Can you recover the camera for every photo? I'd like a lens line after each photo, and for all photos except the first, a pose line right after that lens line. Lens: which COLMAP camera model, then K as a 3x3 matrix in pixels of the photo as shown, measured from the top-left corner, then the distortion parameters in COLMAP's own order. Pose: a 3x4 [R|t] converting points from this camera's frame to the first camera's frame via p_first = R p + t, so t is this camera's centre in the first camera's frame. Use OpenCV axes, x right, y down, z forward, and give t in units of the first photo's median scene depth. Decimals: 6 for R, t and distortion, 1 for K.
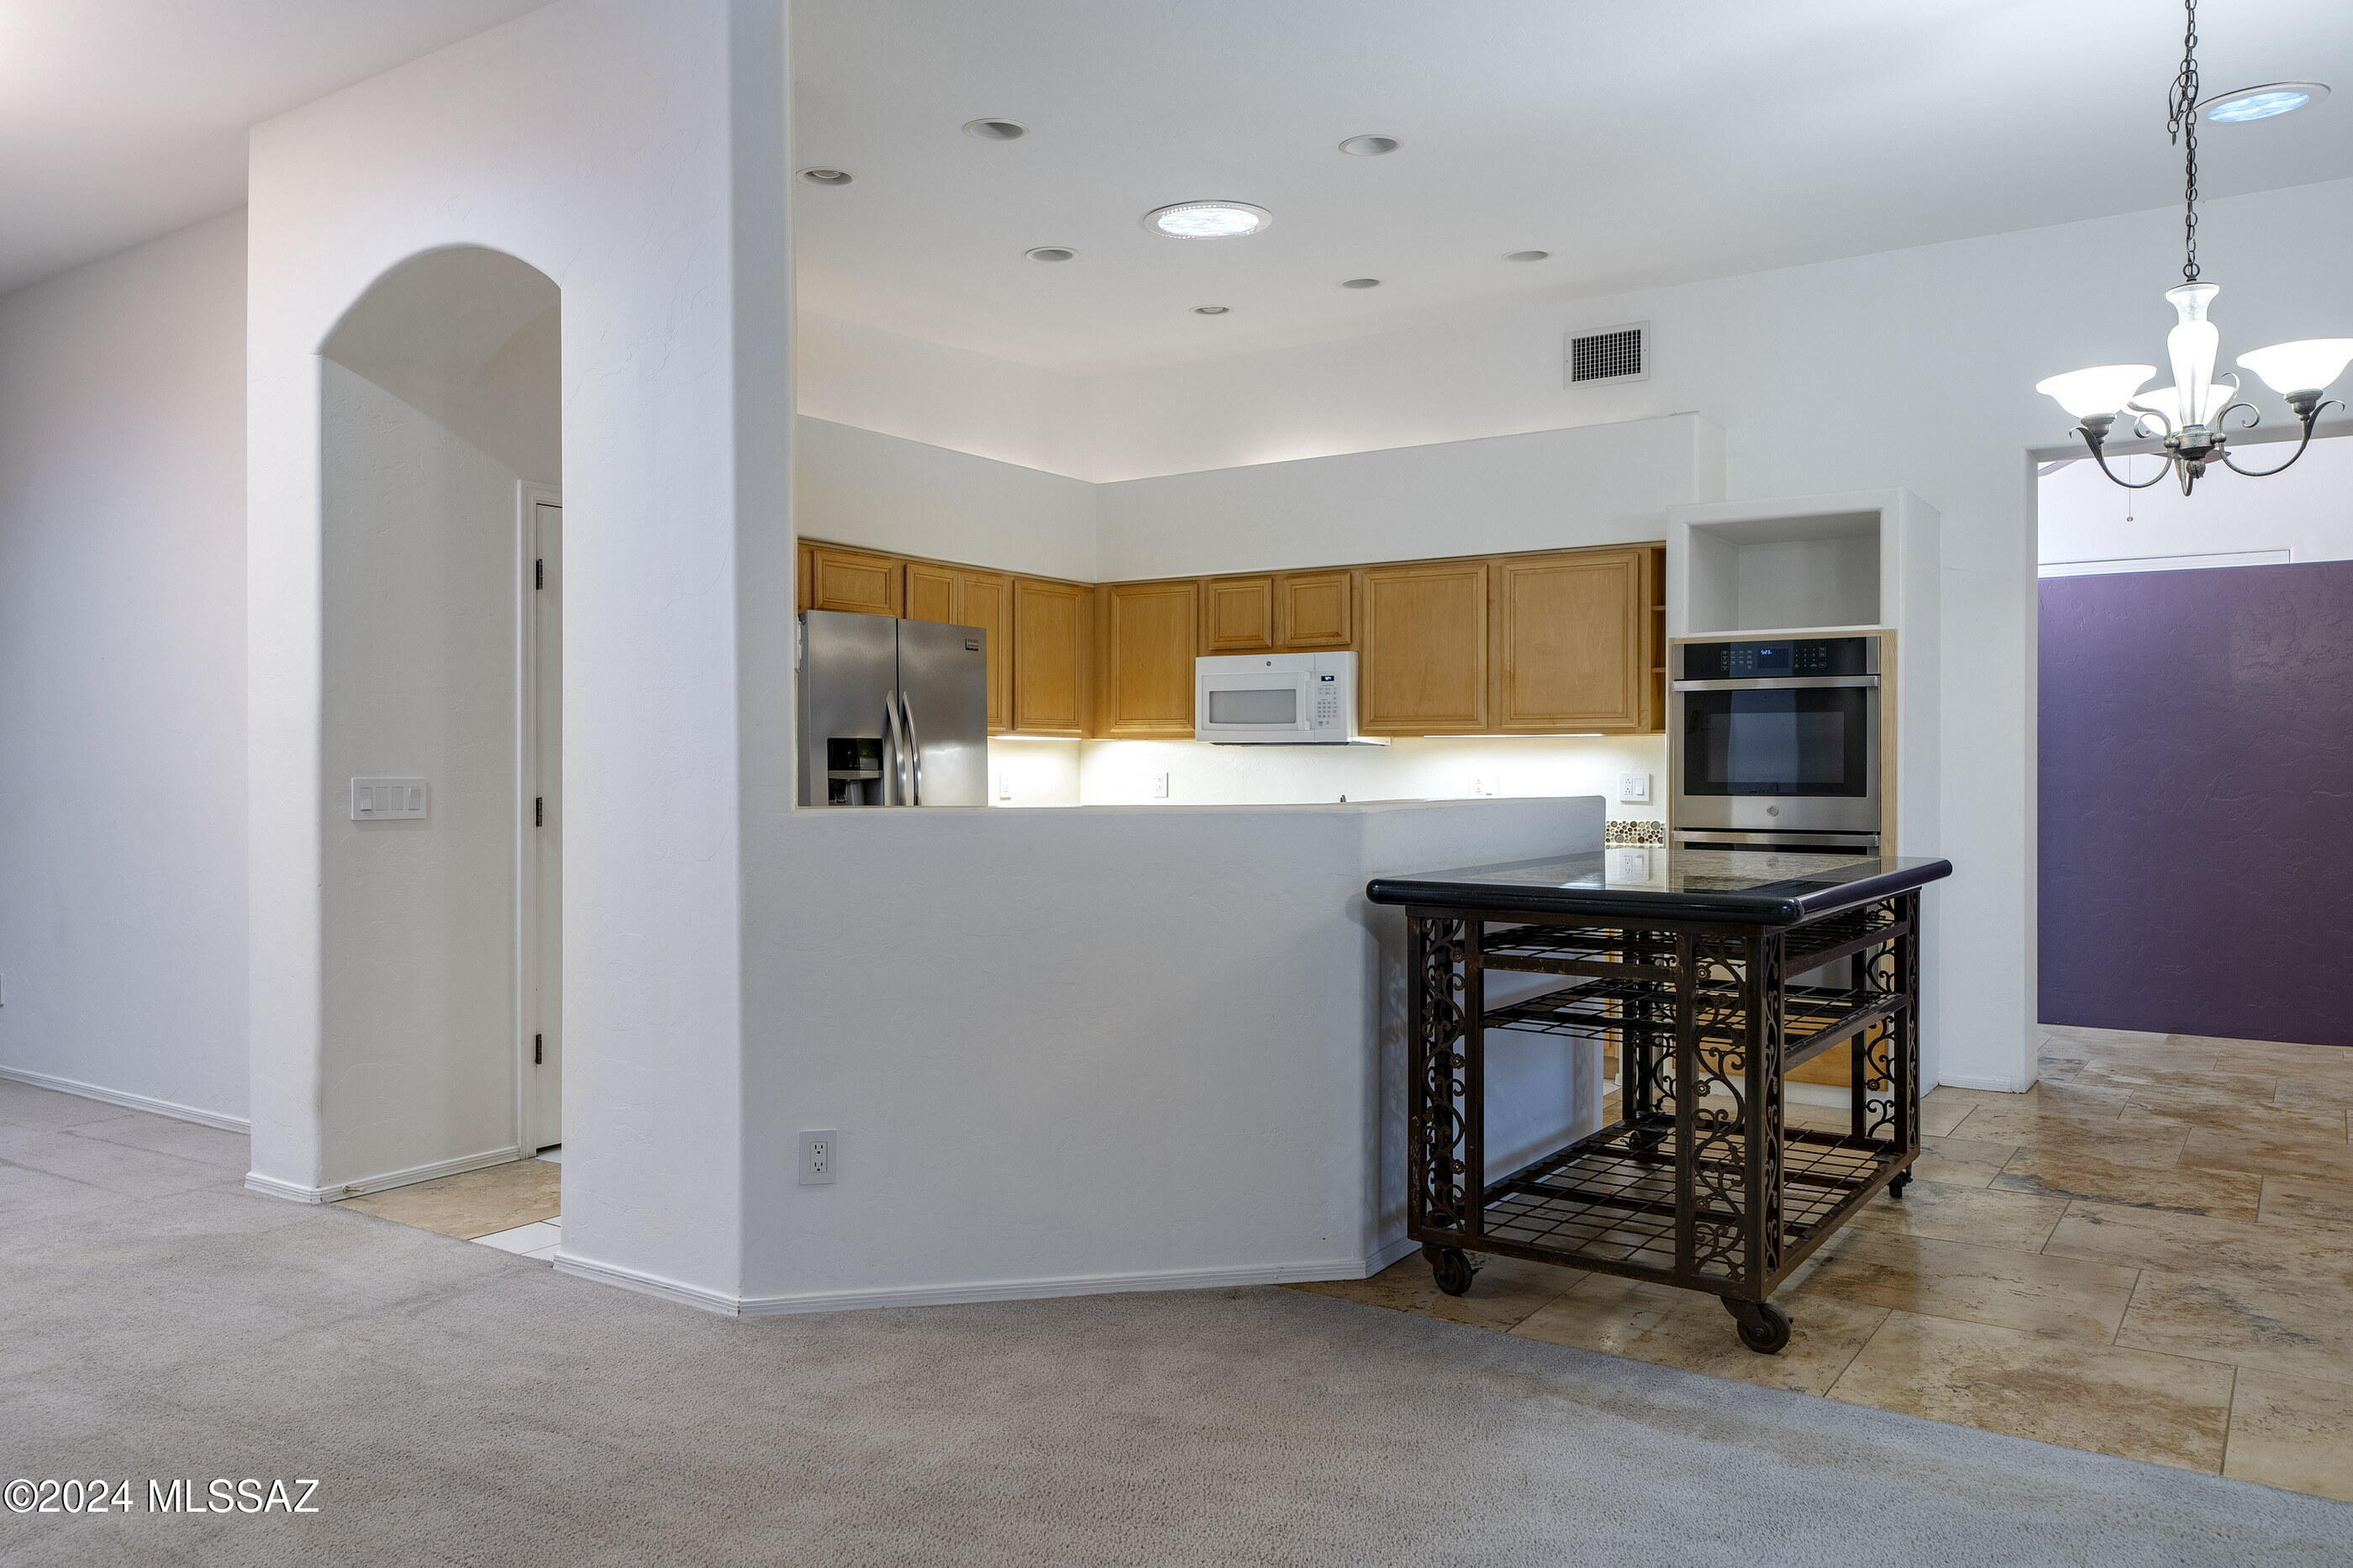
lens RADIAL K [[1584.4, 0, 1180.6], [0, 1584.4, 770.1], [0, 0, 1]] dist [-0.003032, -0.000037]
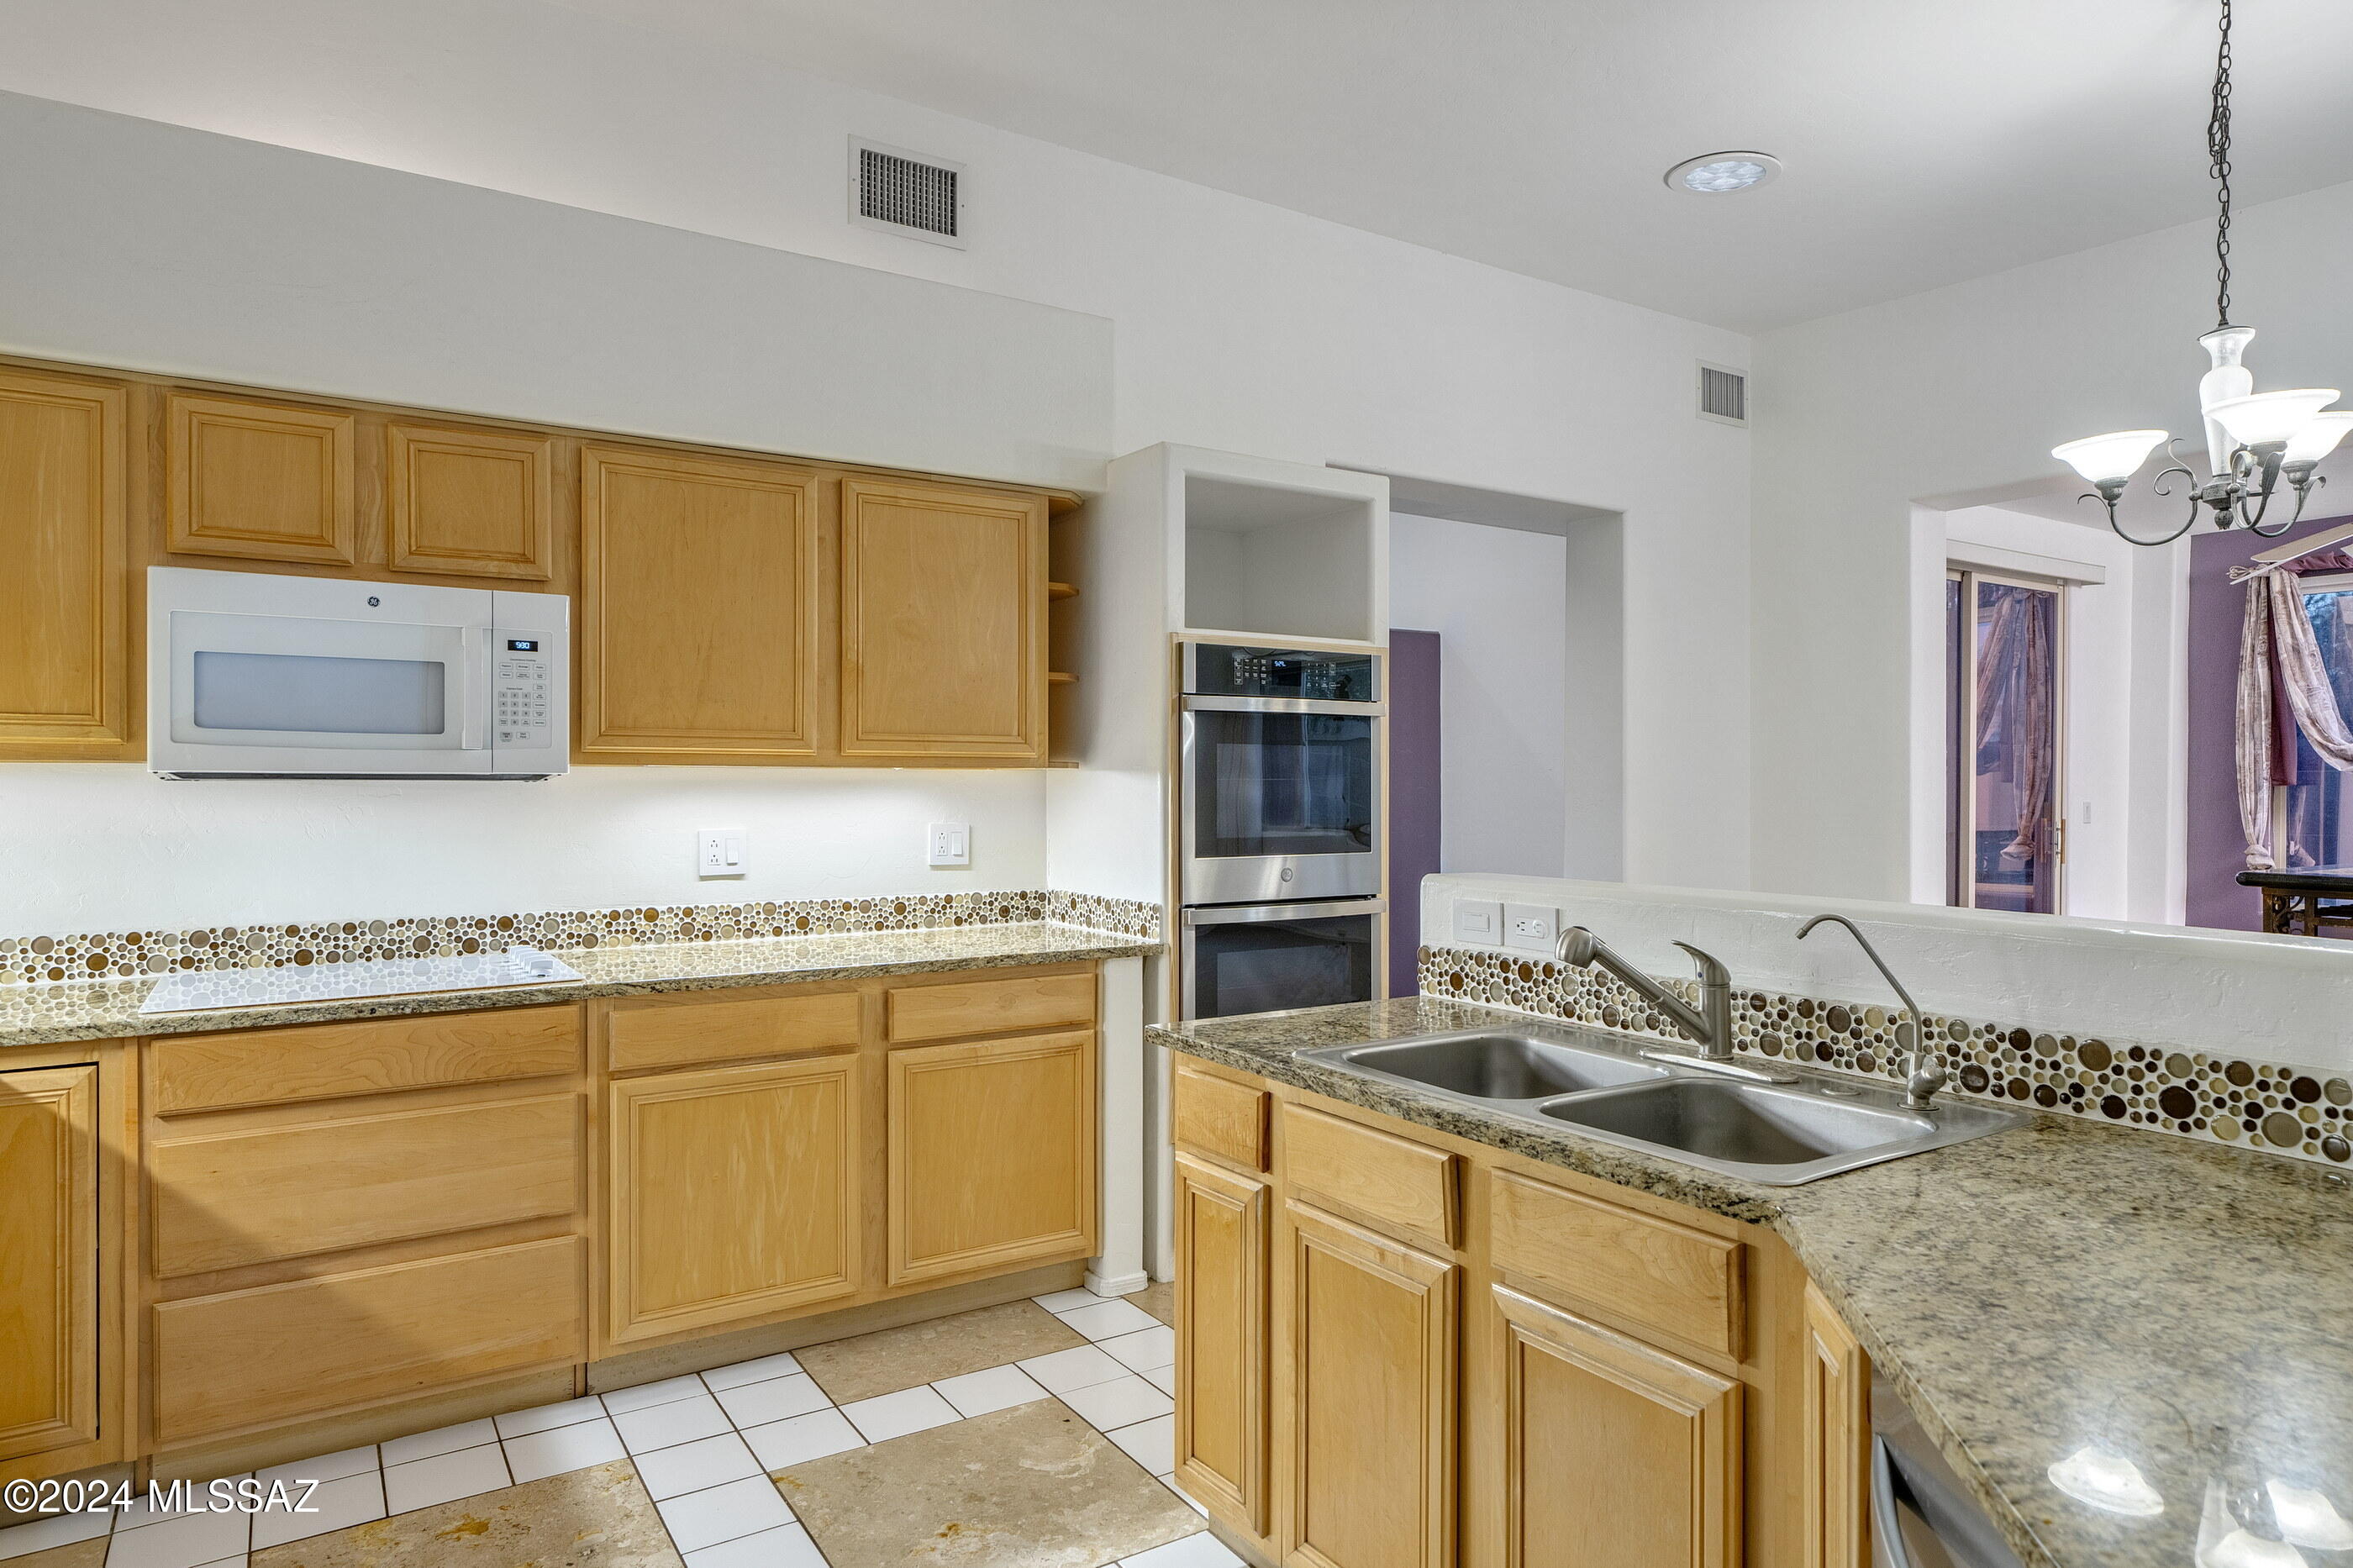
lens RADIAL K [[1479.8, 0, 1191.5], [0, 1479.8, 781.1], [0, 0, 1]] dist [0.003222, -0.003223]
pose [[0.419199, -0.000201, 0.907894, -0.244905], [0.002733, 0.999996, -0.001040, -0.015275], [-0.907890, 0.002917, 0.419198, 0.642070]]
